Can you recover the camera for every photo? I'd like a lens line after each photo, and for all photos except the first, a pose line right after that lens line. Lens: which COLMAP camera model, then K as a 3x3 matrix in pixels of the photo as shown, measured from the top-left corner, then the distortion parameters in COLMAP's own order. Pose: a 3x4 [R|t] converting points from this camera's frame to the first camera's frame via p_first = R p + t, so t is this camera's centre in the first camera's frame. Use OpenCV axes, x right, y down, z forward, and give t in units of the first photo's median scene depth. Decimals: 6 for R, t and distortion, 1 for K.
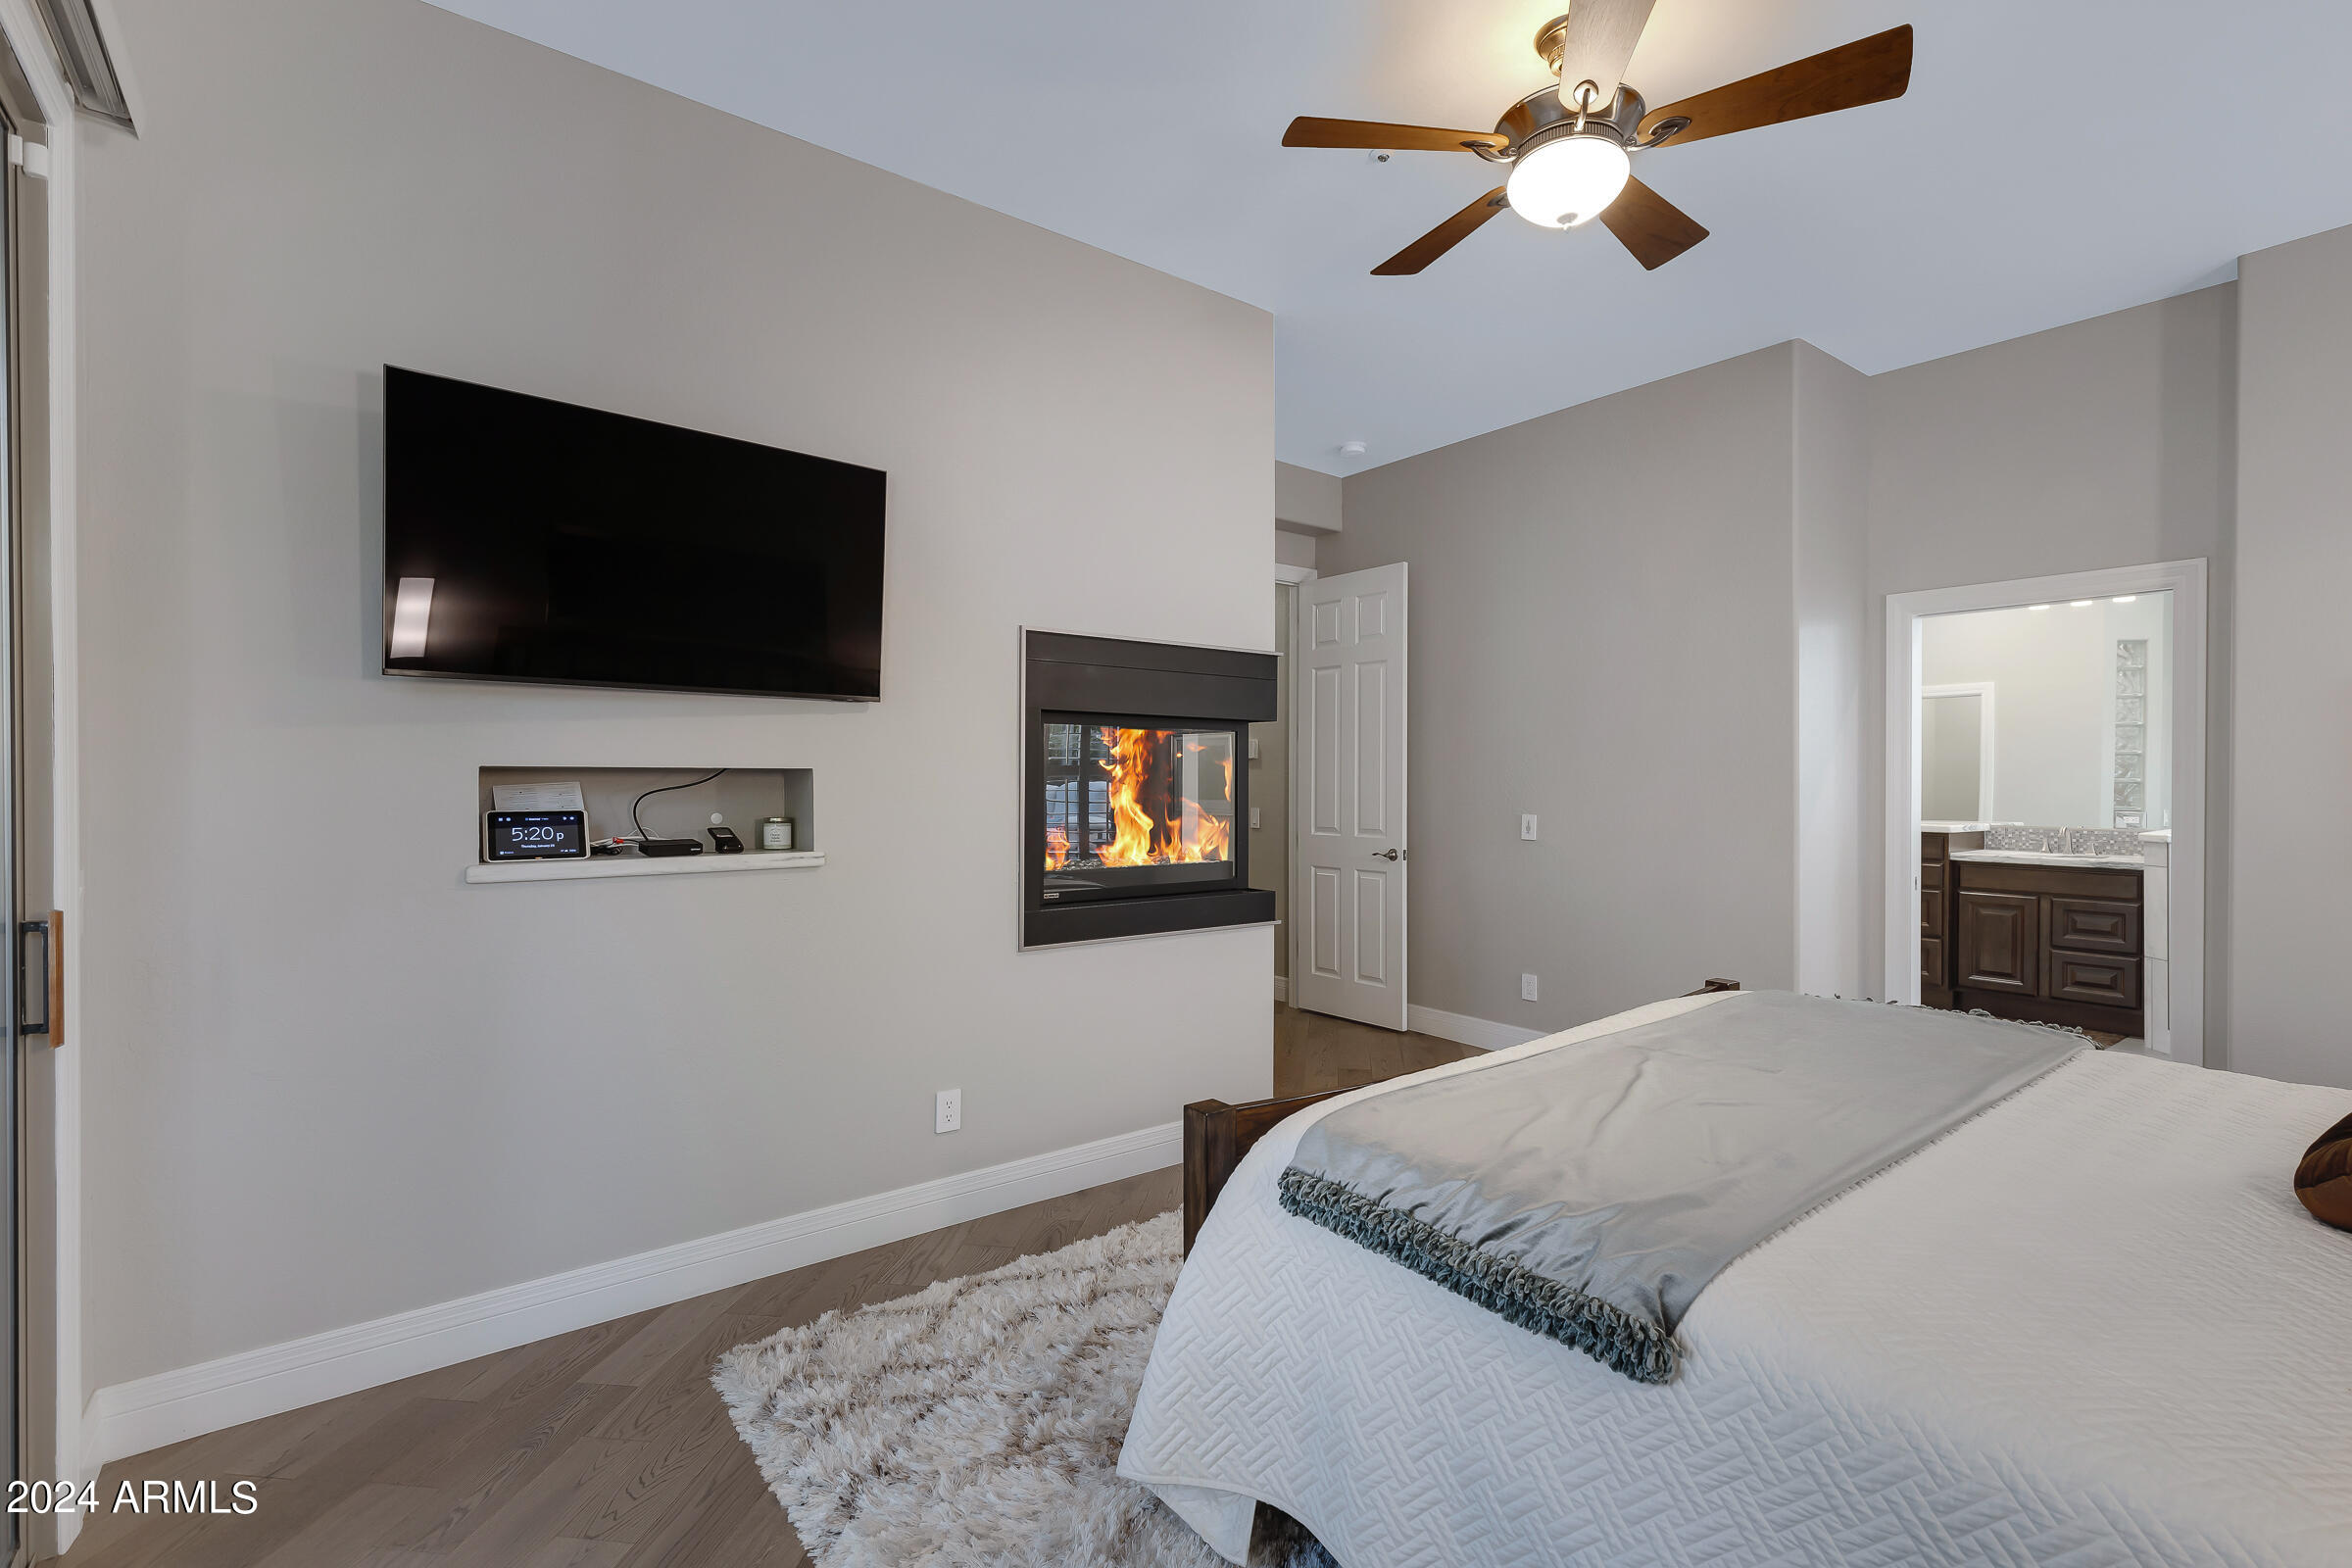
lens RADIAL K [[1077.6, 0, 1166.9], [0, 1077.6, 792.0], [0, 0, 1]] dist [0.017891, -0.004573]
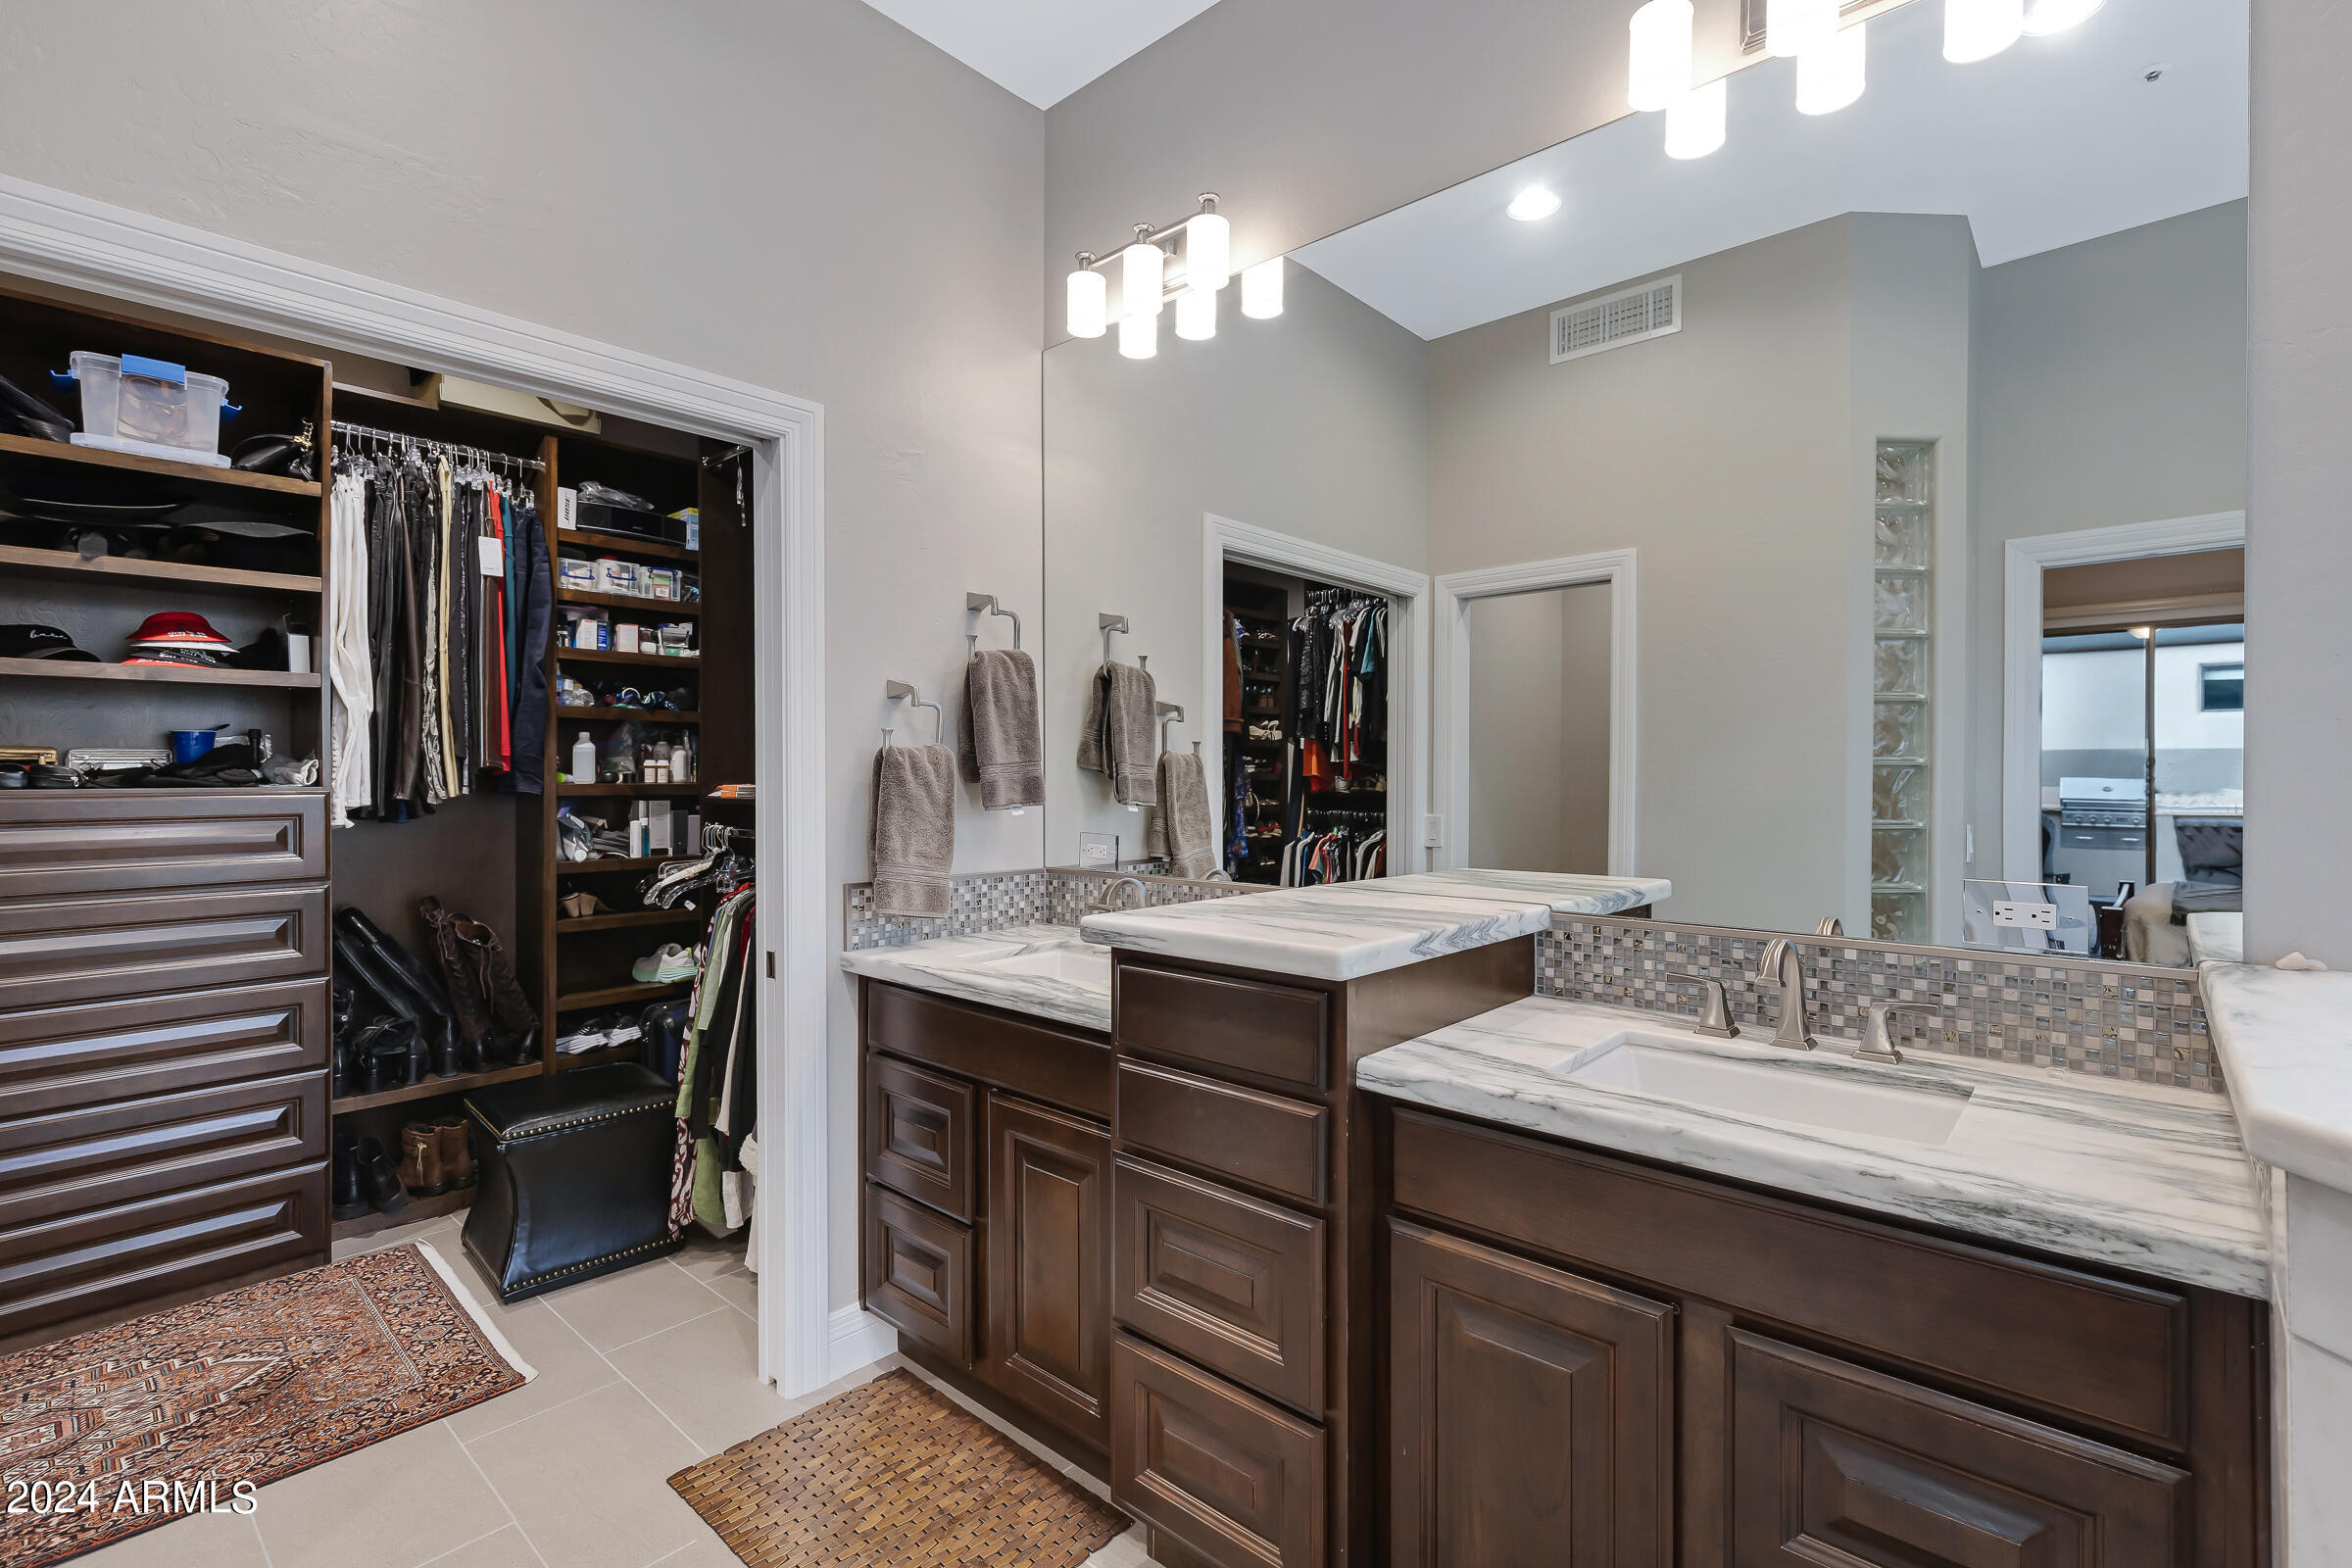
lens RADIAL K [[1077.6, 0, 1186.5], [0, 1077.6, 779.0], [0, 0, 1]] dist [0.017891, -0.004573]
pose [[0.981678, -0.008545, 0.190358, 0.624204], [0.010144, 0.999921, -0.007429, -0.003584], [-0.190279, 0.009224, 0.981687, 0.756367]]
